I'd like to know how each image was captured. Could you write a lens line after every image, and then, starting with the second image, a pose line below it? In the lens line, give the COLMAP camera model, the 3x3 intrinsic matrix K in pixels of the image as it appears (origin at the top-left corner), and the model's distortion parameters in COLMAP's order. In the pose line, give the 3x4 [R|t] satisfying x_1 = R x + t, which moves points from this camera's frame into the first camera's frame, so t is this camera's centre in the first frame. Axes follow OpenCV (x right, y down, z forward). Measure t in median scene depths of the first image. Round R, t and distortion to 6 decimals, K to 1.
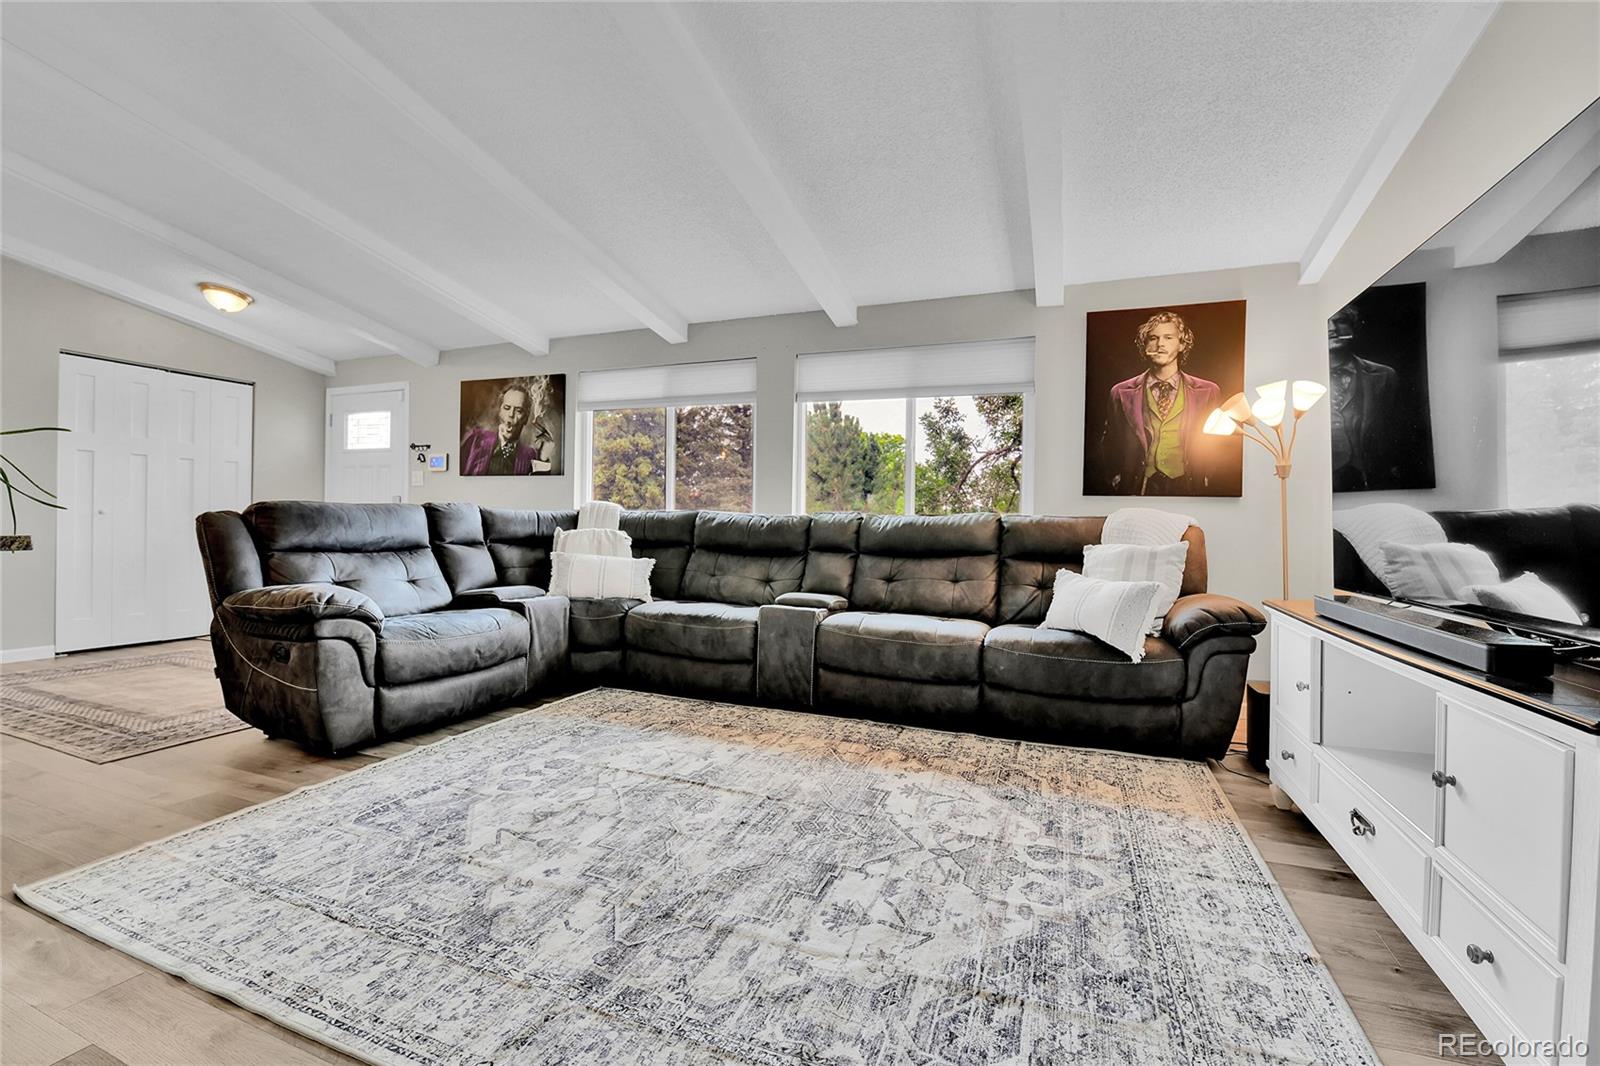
lens RADIAL K [[698.7, 0, 801.4], [0, 698.7, 527.3], [0, 0, 1]] dist [-0.011370, -0.000948]
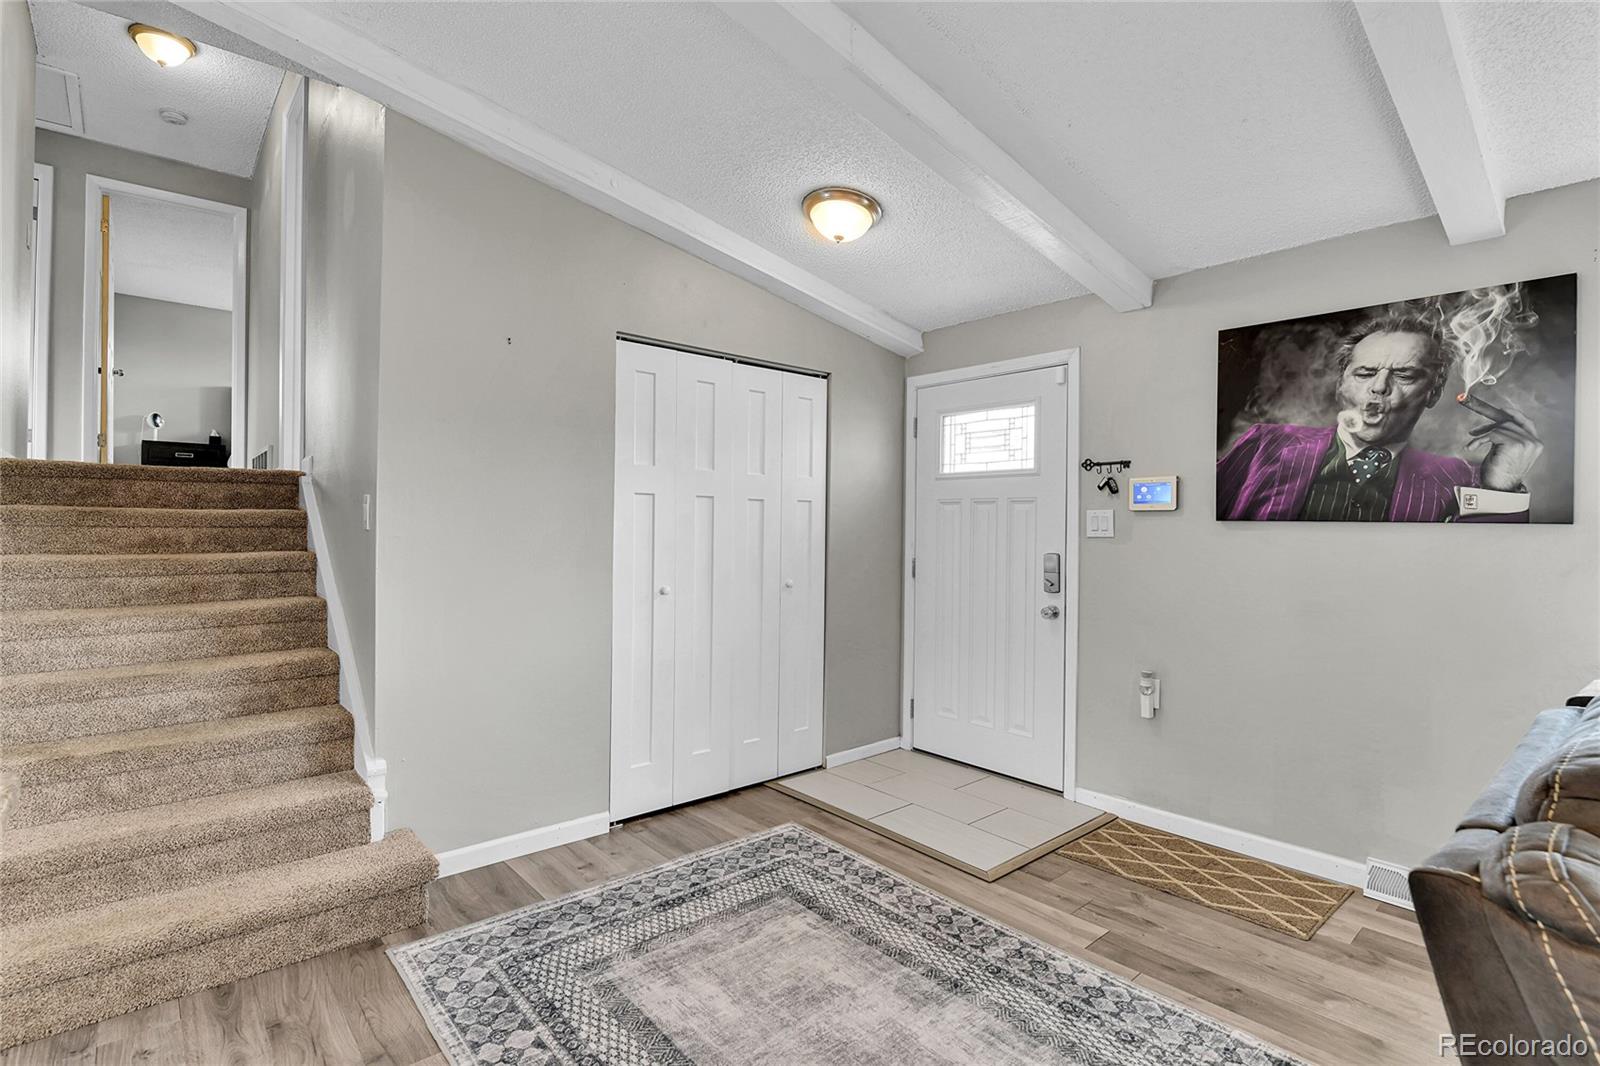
lens RADIAL K [[763.3, 0, 800.0], [0, 763.3, 533.0], [0, 0, 1]] dist [0.000107, -0.000169]
pose [[0.894904, -0.000152, -0.446258, -0.532668], [-0.003126, 0.999973, -0.006609, -0.062714], [0.446247, 0.007310, 0.894880, 0.391825]]
